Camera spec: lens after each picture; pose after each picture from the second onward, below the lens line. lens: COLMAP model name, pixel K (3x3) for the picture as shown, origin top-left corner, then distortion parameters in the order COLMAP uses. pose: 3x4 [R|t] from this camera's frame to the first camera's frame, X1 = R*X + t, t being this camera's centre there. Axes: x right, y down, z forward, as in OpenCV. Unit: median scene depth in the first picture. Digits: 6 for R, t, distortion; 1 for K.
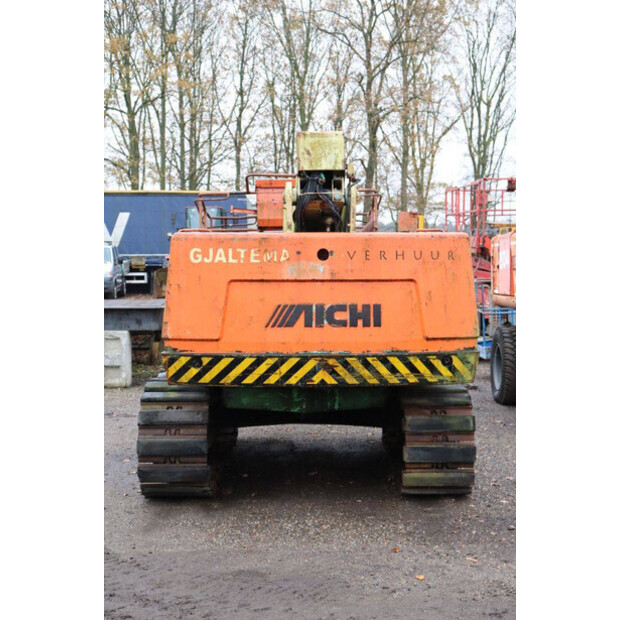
lens RADIAL K [[1140.0, 0, 309.3], [0, 1140.0, 314.5], [0, 0, 1]] dist [0.262376, 0.000000]
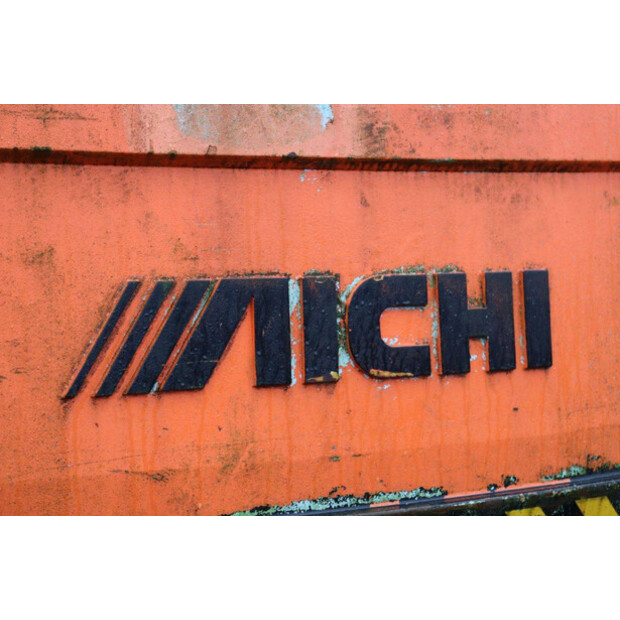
lens RADIAL K [[1411.2, 0, 311.7], [0, 1411.2, 308.1], [0, 0, 1]] dist [0.405742, 0.000000]
pose [[0.905086, -0.026991, 0.424371, -0.101929], [0.012752, 0.999257, 0.036357, -0.012598], [-0.425037, -0.027495, 0.904758, 0.762014]]
